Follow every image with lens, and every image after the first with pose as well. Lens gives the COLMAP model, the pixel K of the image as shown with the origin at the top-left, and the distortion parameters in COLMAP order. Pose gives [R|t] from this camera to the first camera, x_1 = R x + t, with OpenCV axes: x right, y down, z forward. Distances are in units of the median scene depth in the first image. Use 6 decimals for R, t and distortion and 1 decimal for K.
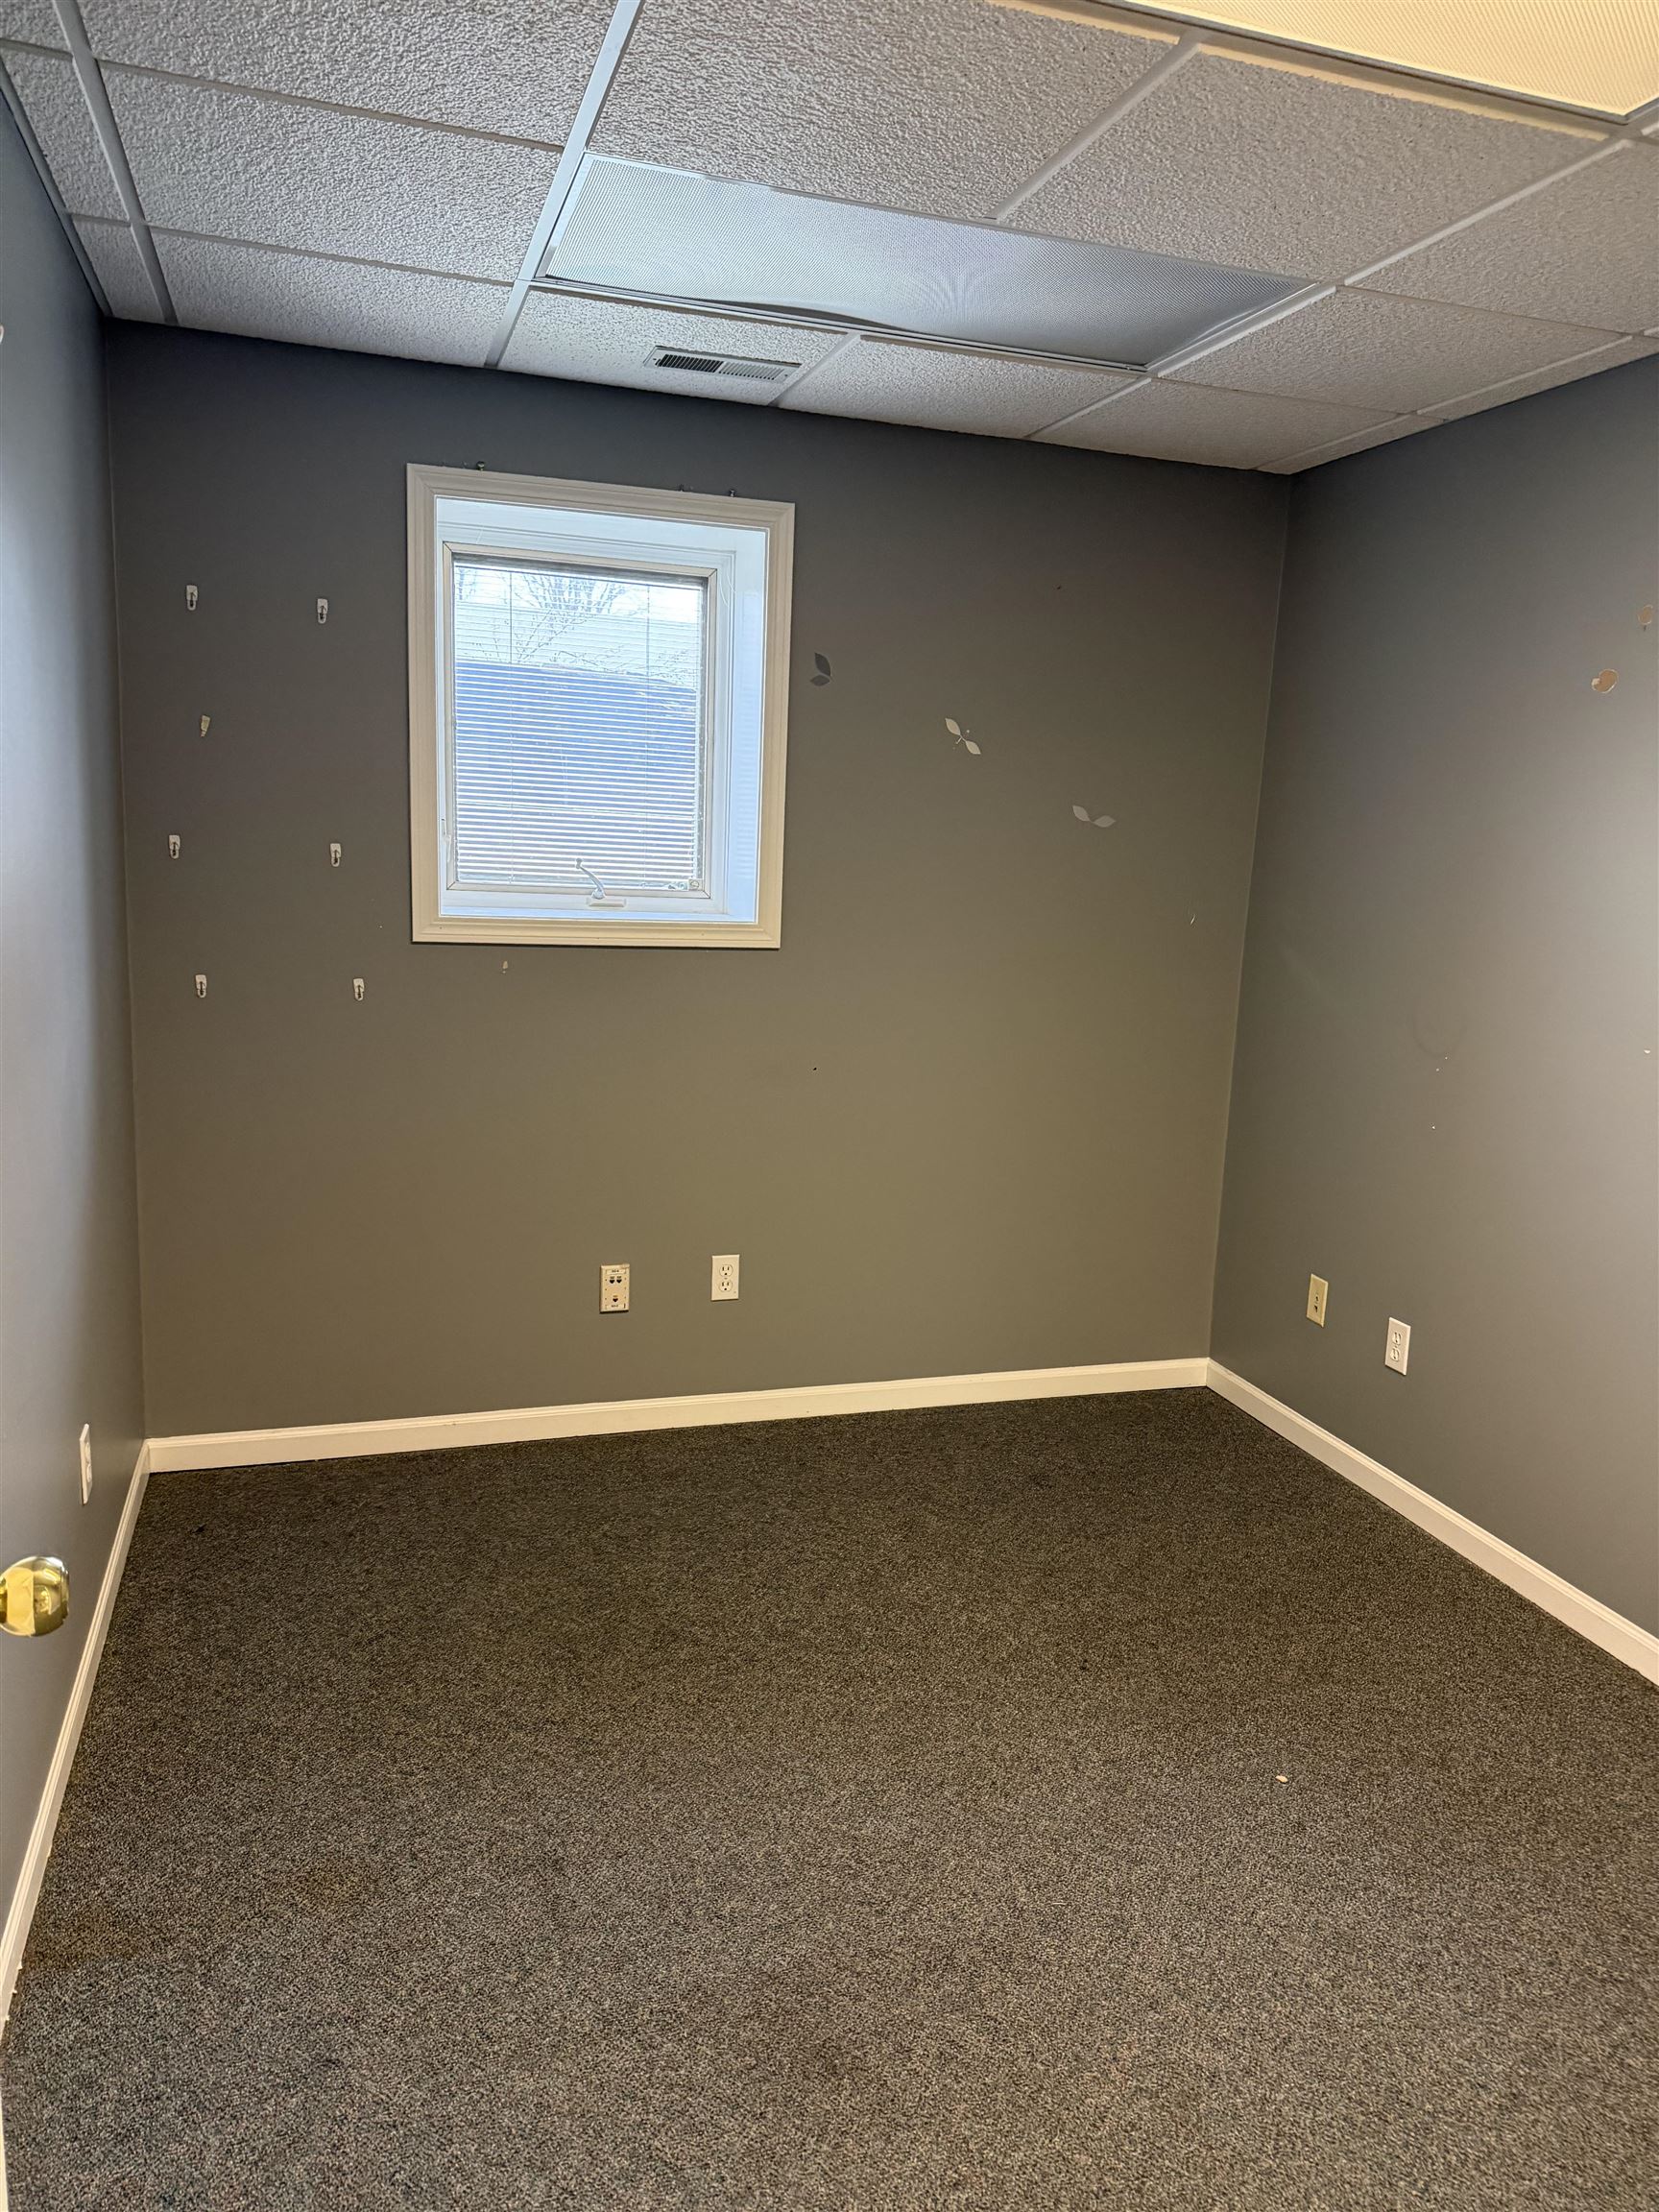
lens RADIAL K [[1554.0, 0, 834.6], [0, 1554.0, 1112.6], [0, 0, 1]] dist [0.005234, -0.002433]
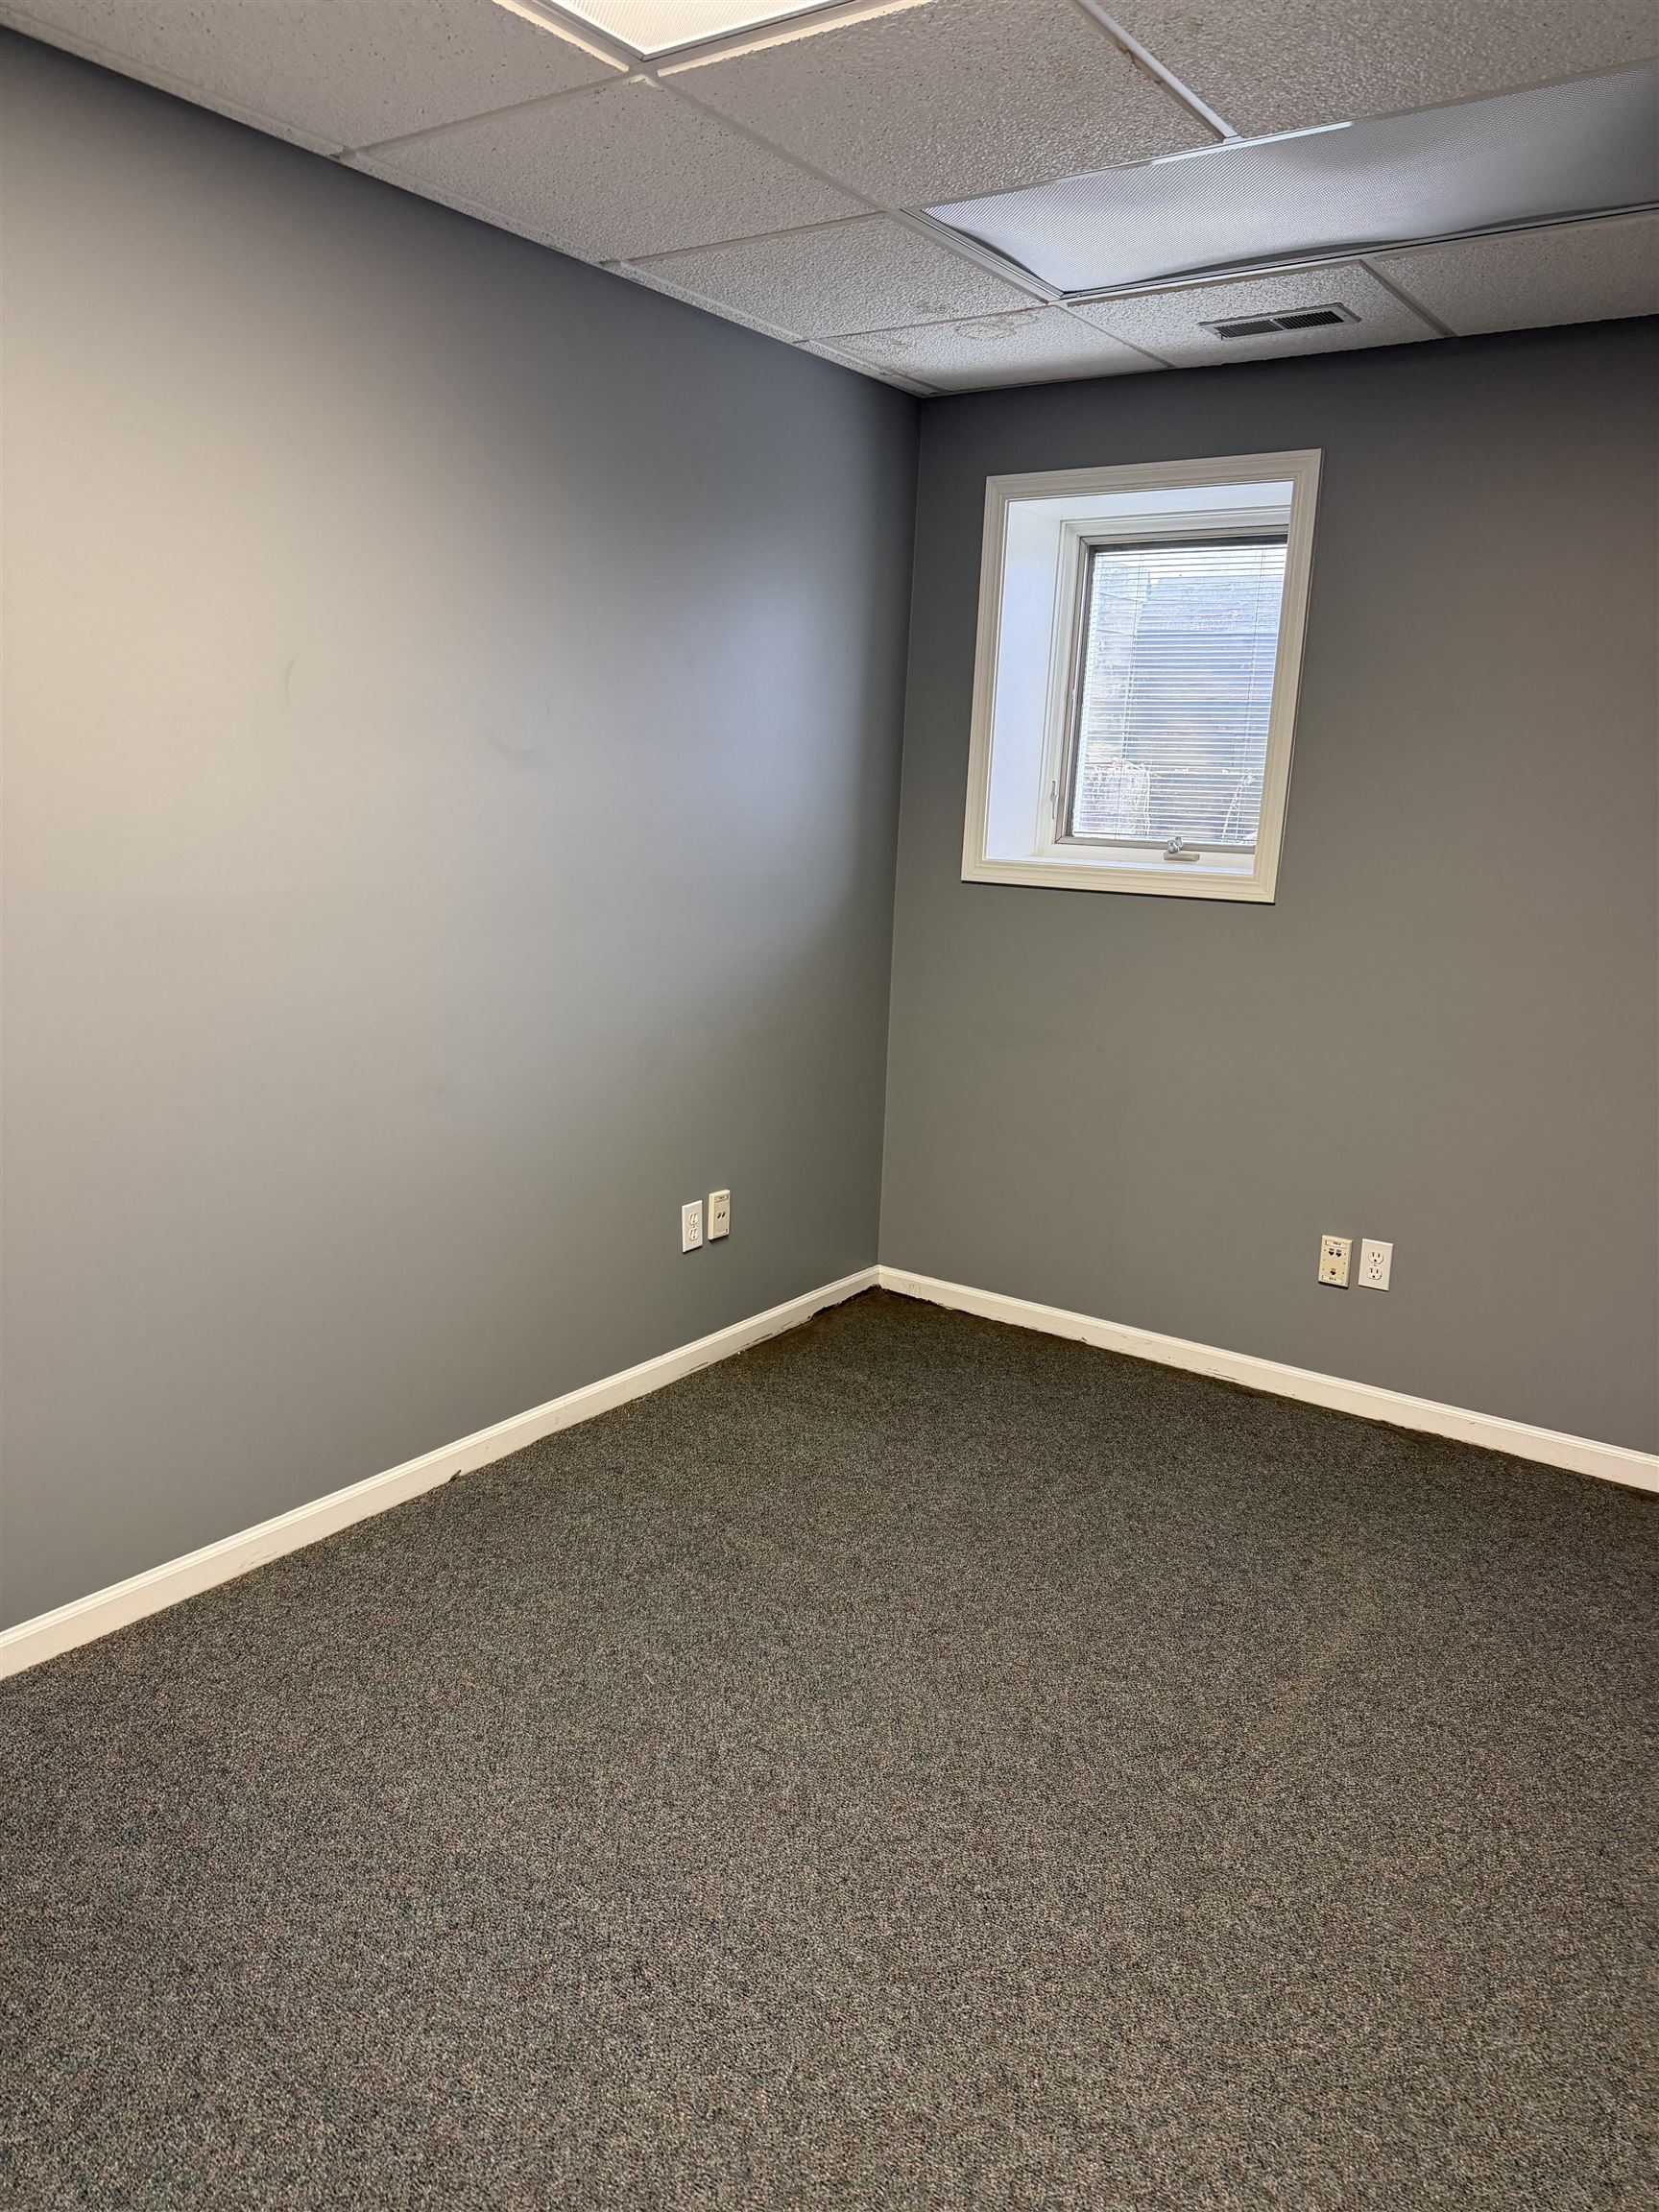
lens RADIAL K [[1554.0, 0, 836.9], [0, 1554.0, 1101.1], [0, 0, 1]] dist [0.005234, -0.002433]
pose [[0.602598, 0.153936, -0.783058, 0.559277], [-0.157032, 0.984909, 0.072774, -0.012051], [0.782443, 0.079112, 0.617676, 0.177073]]
